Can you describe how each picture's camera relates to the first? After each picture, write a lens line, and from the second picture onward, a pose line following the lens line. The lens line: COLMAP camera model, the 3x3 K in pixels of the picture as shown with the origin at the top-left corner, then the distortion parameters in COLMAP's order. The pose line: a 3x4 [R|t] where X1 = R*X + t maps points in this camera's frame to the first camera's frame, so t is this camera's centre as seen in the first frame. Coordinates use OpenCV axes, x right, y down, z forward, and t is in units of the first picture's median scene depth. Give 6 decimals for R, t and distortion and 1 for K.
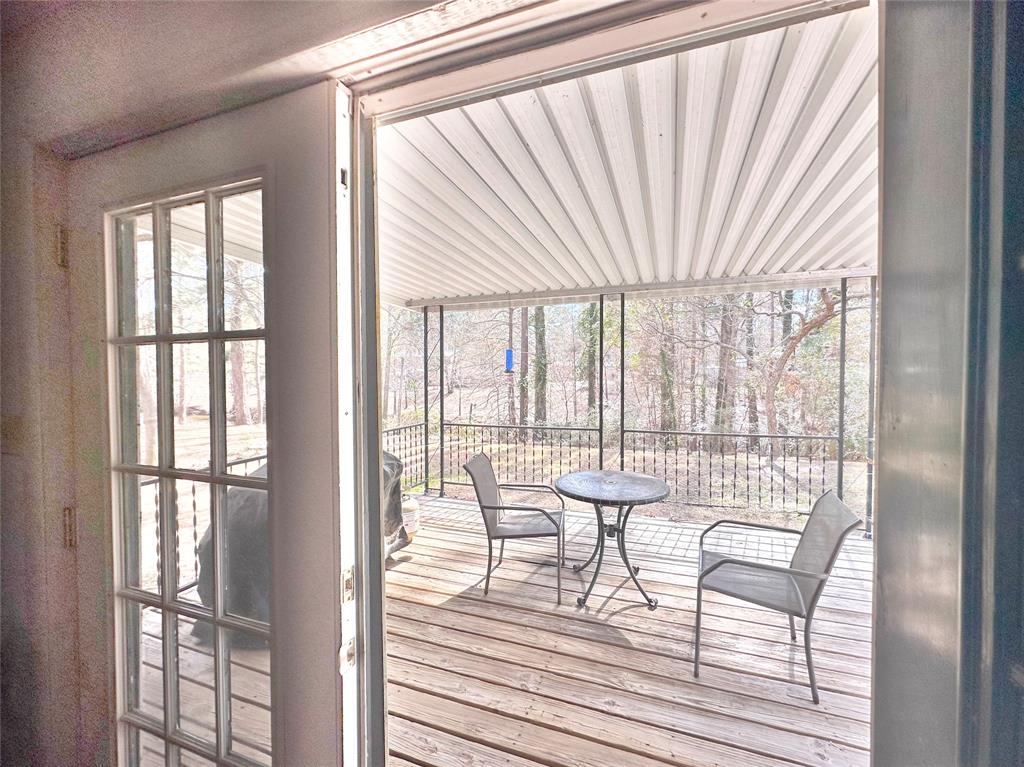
lens RADIAL K [[415.2, 0, 516.1], [0, 415.2, 387.5], [0, 0, 1]] dist [0.000360, -0.000452]
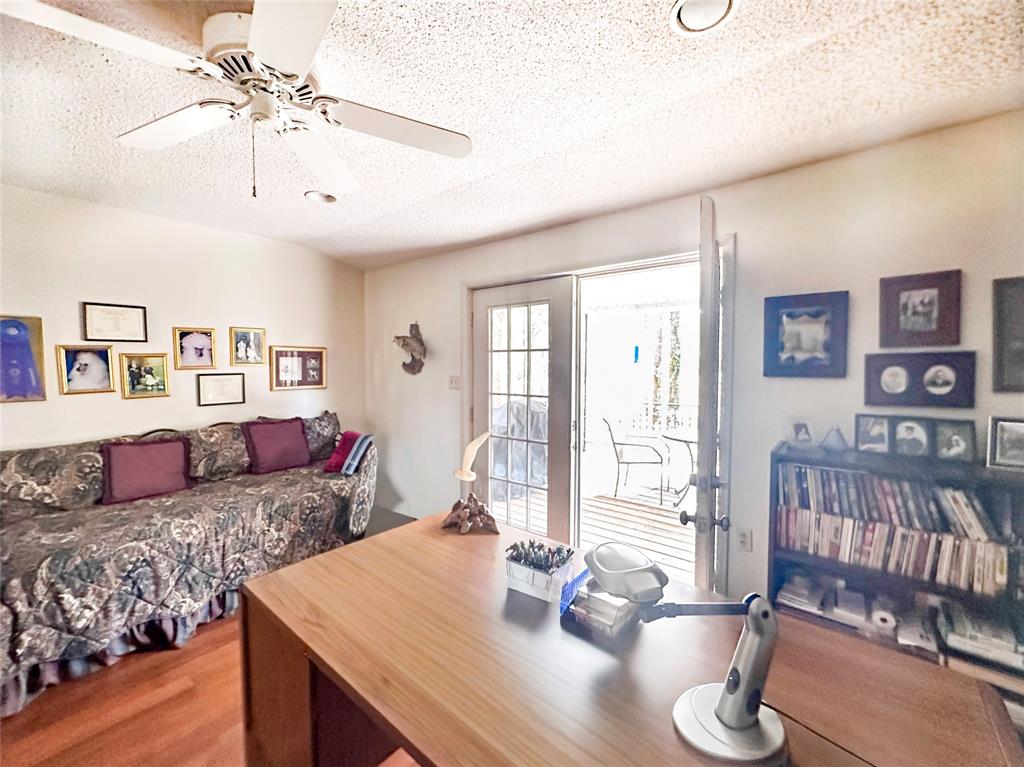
lens RADIAL K [[415.2, 0, 507.4], [0, 415.2, 384.6], [0, 0, 1]] dist [0.000360, -0.000452]
pose [[0.944314, 0.023610, -0.328198, 0.152335], [-0.014231, 0.999420, 0.030949, 0.038545], [0.328738, -0.024555, 0.944102, -1.915404]]
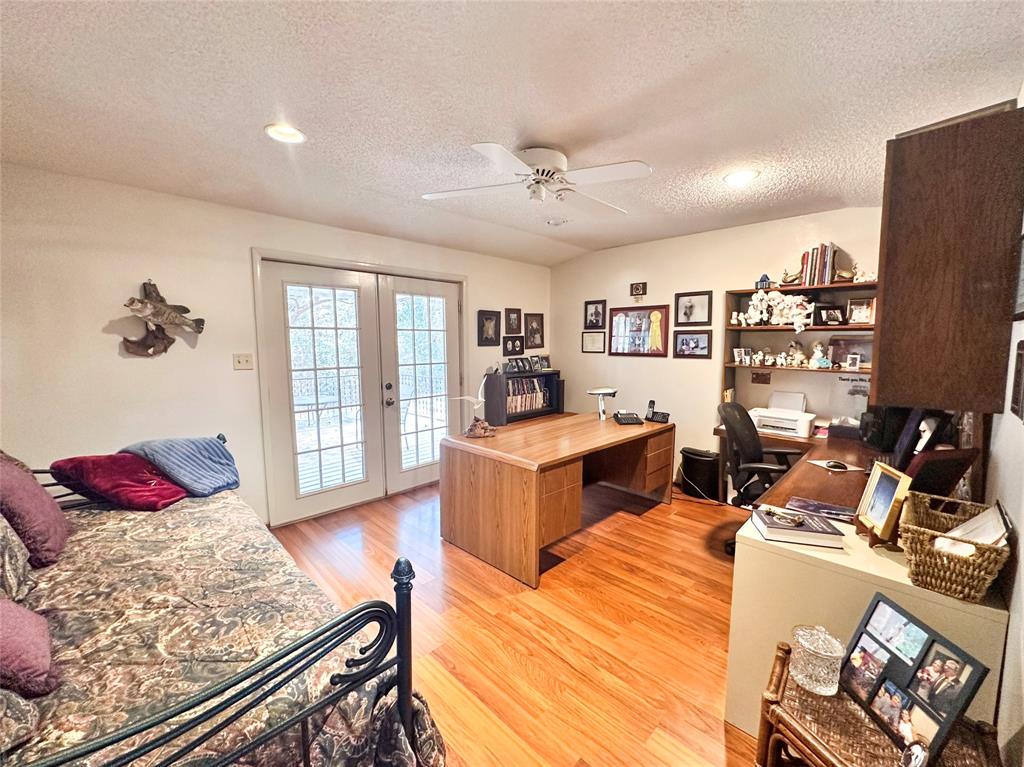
lens RADIAL K [[415.2, 0, 511.0], [0, 415.2, 384.0], [0, 0, 1]] dist [0.000360, -0.000452]
pose [[0.415786, -0.091370, 0.904861, -3.234854], [0.023046, 0.995680, 0.089951, 0.058512], [-0.909170, -0.016547, 0.416096, -1.763814]]
